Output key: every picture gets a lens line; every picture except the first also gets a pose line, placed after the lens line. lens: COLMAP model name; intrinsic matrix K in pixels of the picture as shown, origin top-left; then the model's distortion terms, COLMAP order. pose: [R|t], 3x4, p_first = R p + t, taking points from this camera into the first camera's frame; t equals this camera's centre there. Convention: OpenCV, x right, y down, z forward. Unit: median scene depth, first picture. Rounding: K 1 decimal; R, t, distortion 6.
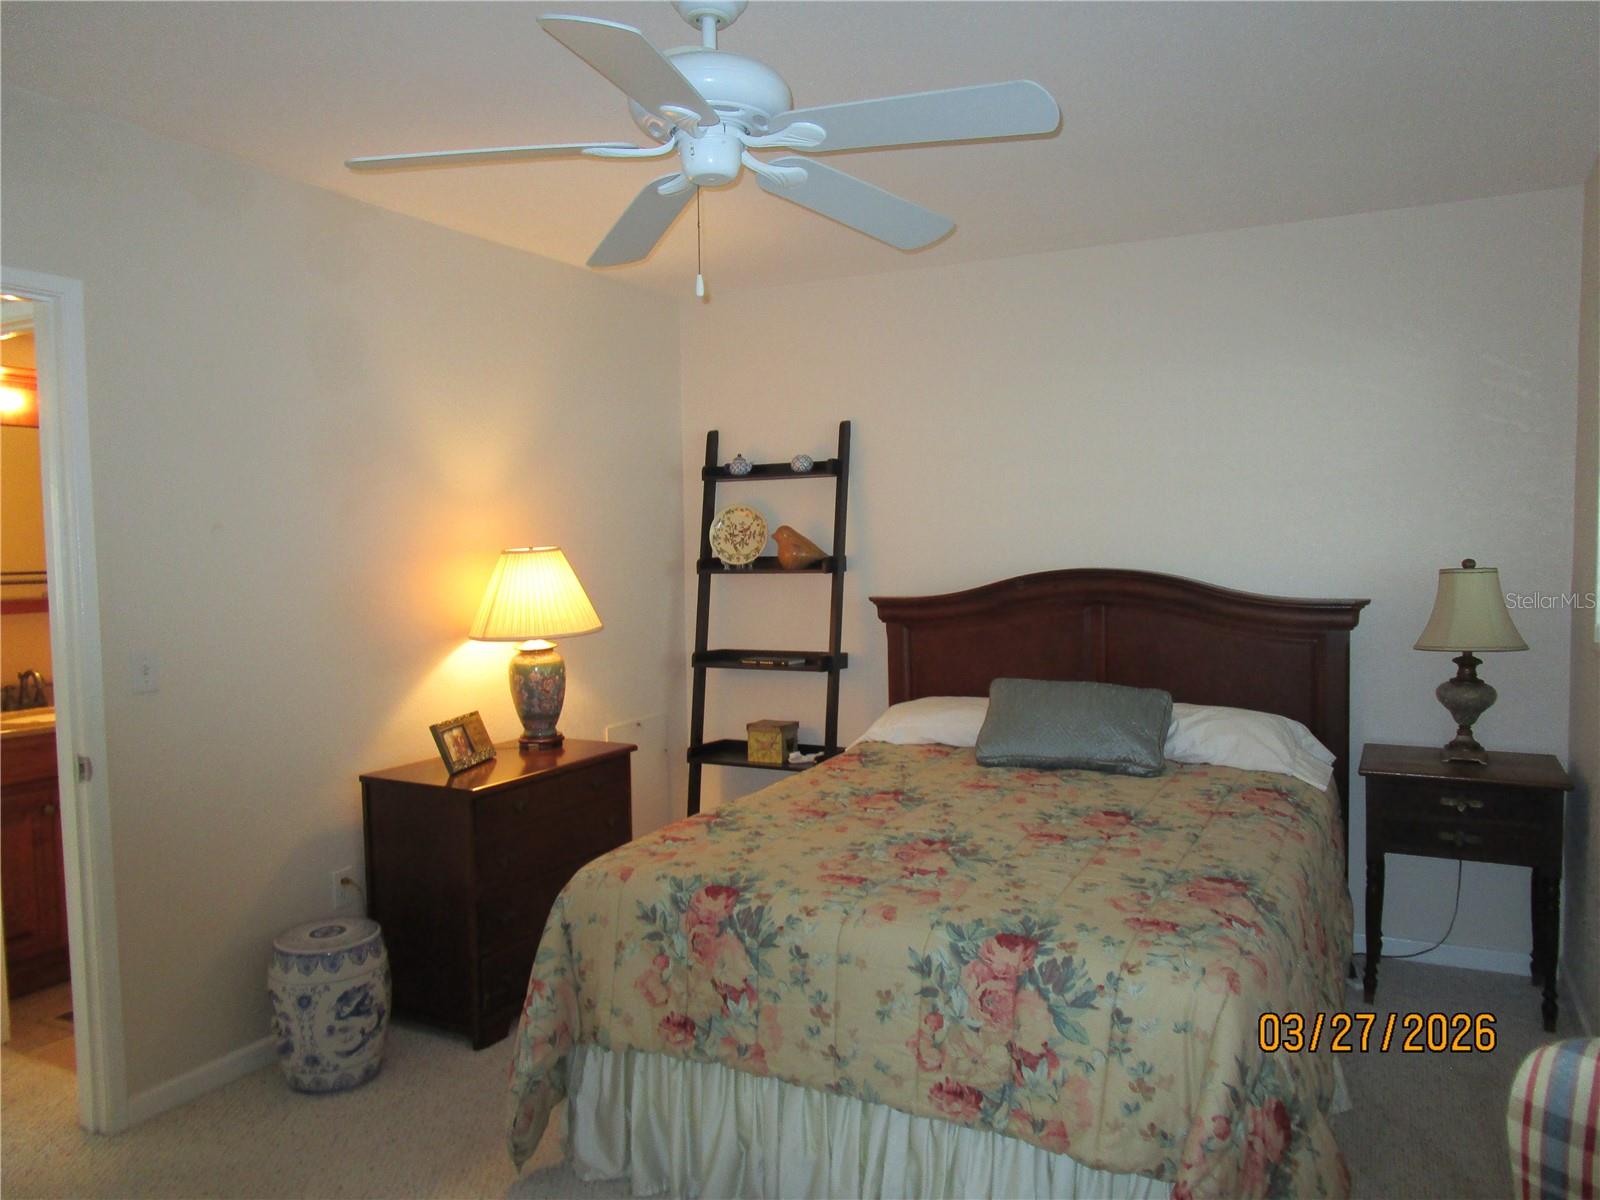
lens RADIAL K [[1134.8, 0, 802.8], [0, 1134.8, 612.7], [0, 0, 1]] dist [-0.014001, 0.002980]
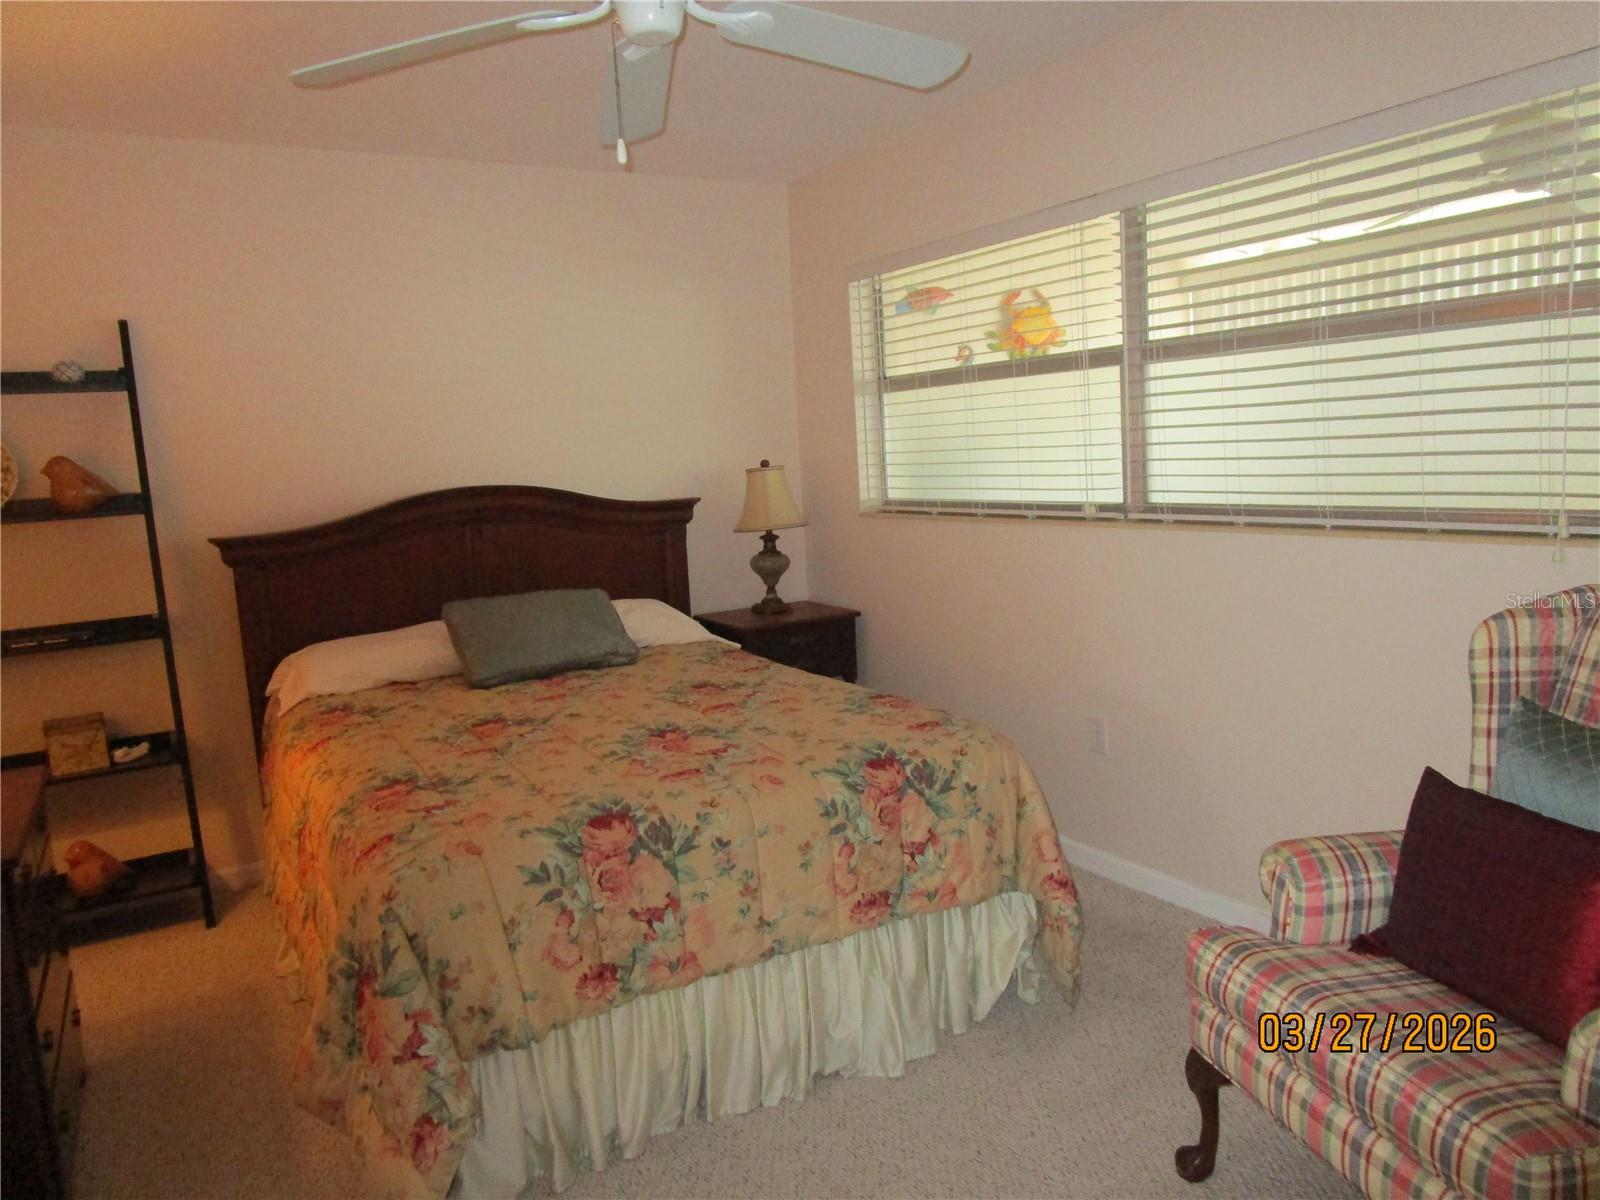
lens RADIAL K [[1142.1, 0, 796.3], [0, 1142.1, 604.9], [0, 0, 1]] dist [-0.025729, 0.008024]
pose [[0.527555, -0.131435, 0.839292, -0.630153], [0.100407, 0.990681, 0.092030, 0.001430], [-0.843567, 0.035720, 0.535835, 0.308346]]
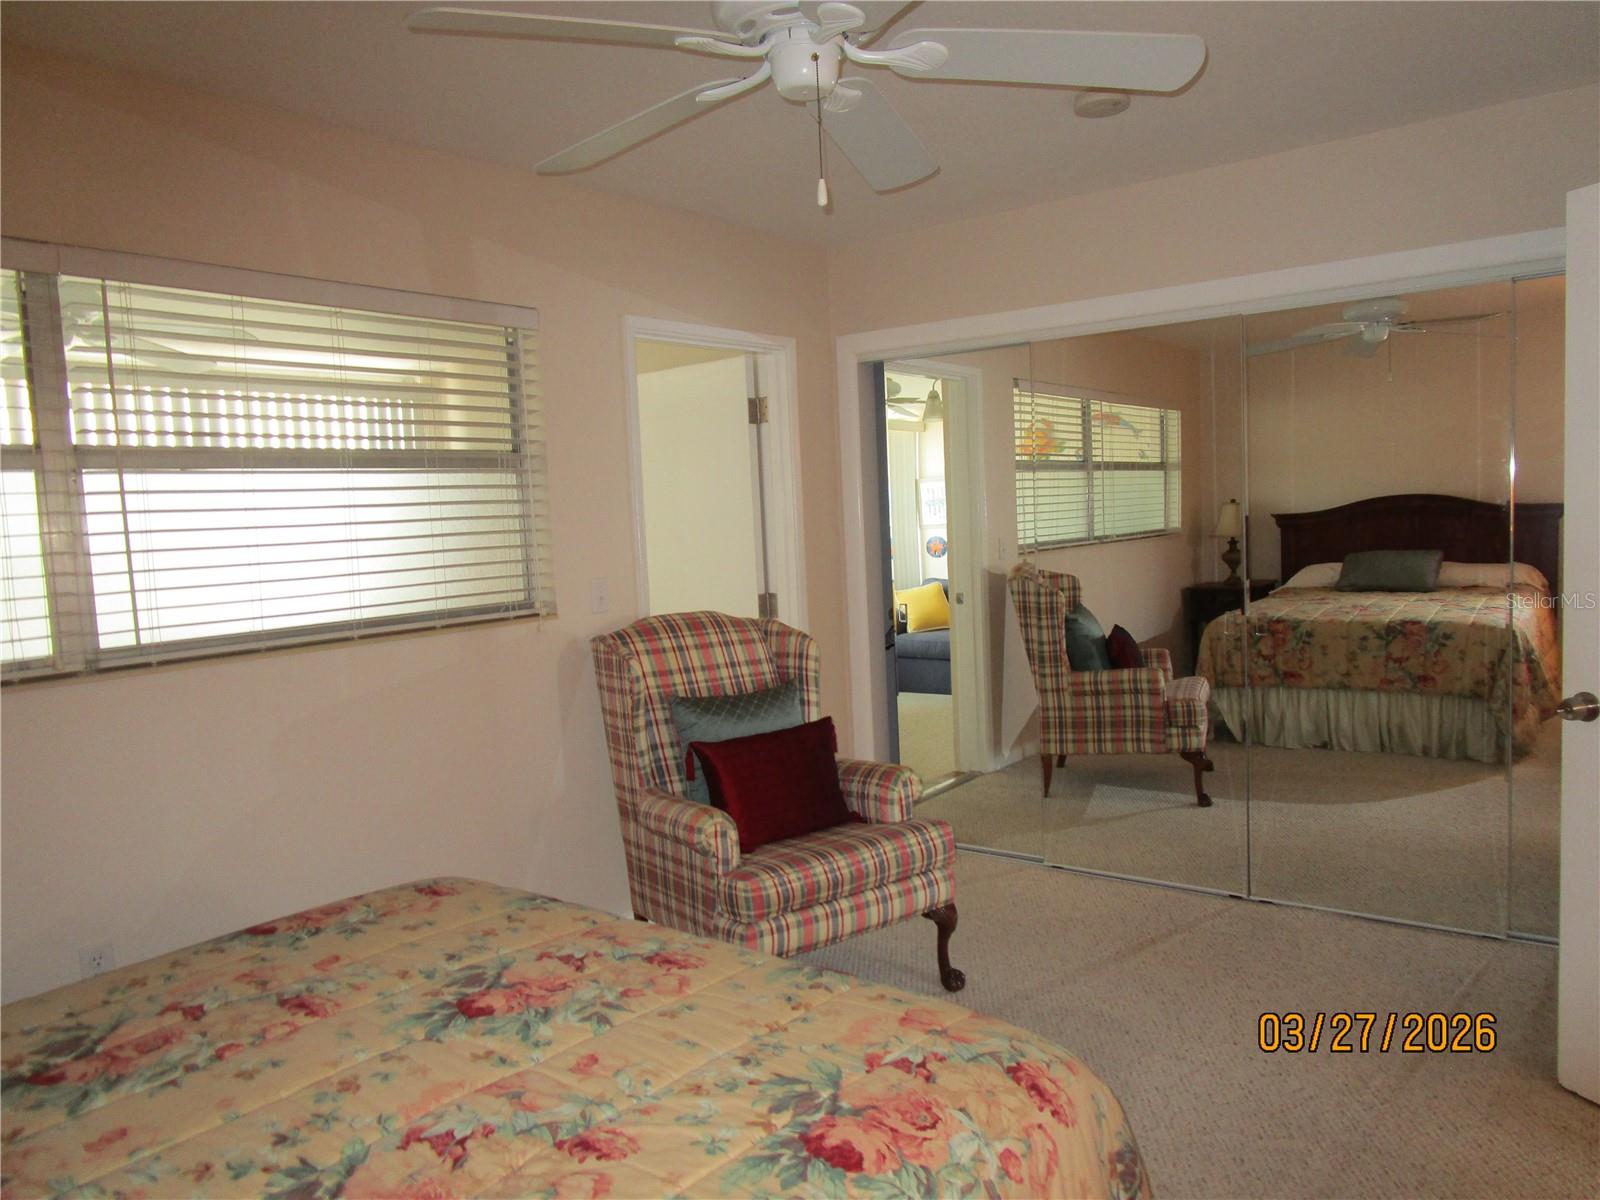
lens RADIAL K [[1142.1, 0, 796.3], [0, 1142.1, 604.9], [0, 0, 1]] dist [-0.025729, 0.008024]
pose [[-0.983761, 0.047162, 0.173177, -0.156742], [0.071612, 0.987872, 0.137771, -0.079145], [-0.164579, 0.147935, -0.975207, 1.425741]]
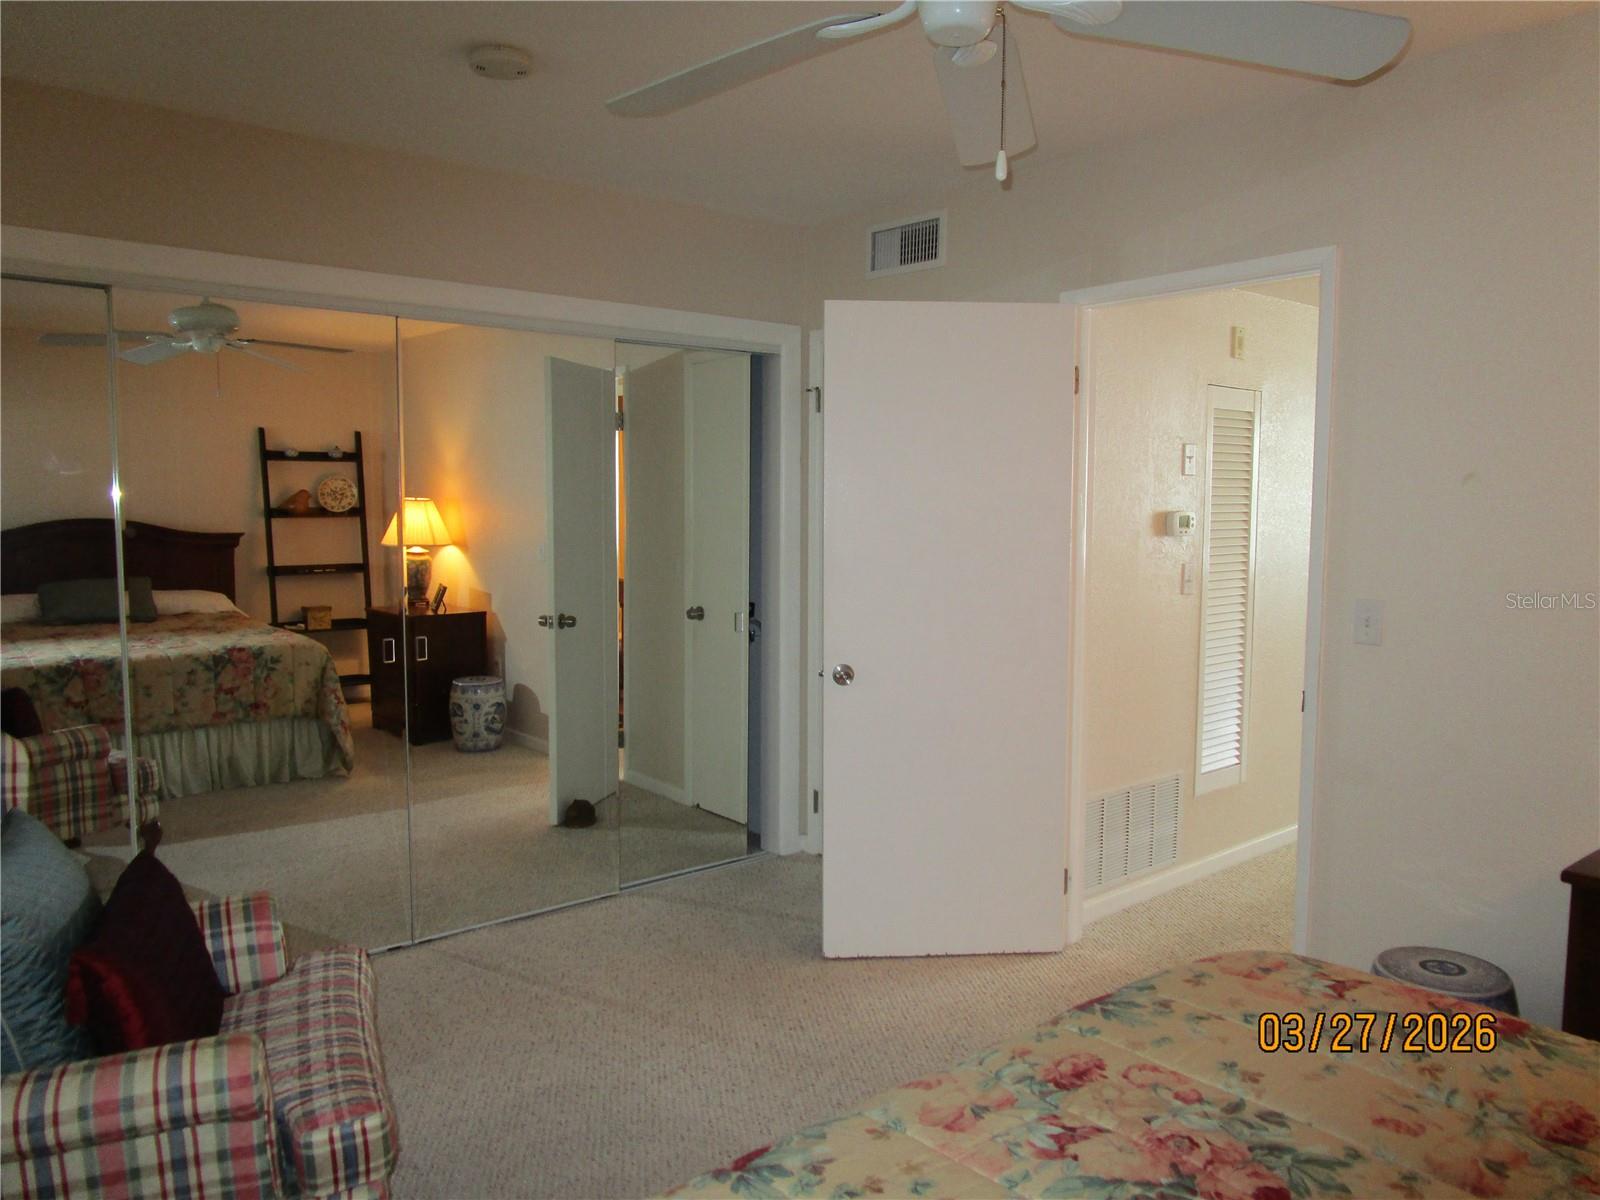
lens RADIAL K [[1142.1, 0, 796.3], [0, 1142.1, 604.9], [0, 0, 1]] dist [-0.025729, 0.008024]
pose [[-0.392098, 0.101631, -0.914292, 0.520981], [-0.045995, 0.990470, 0.129824, -0.067390], [0.918773, 0.092957, -0.383686, 0.908695]]
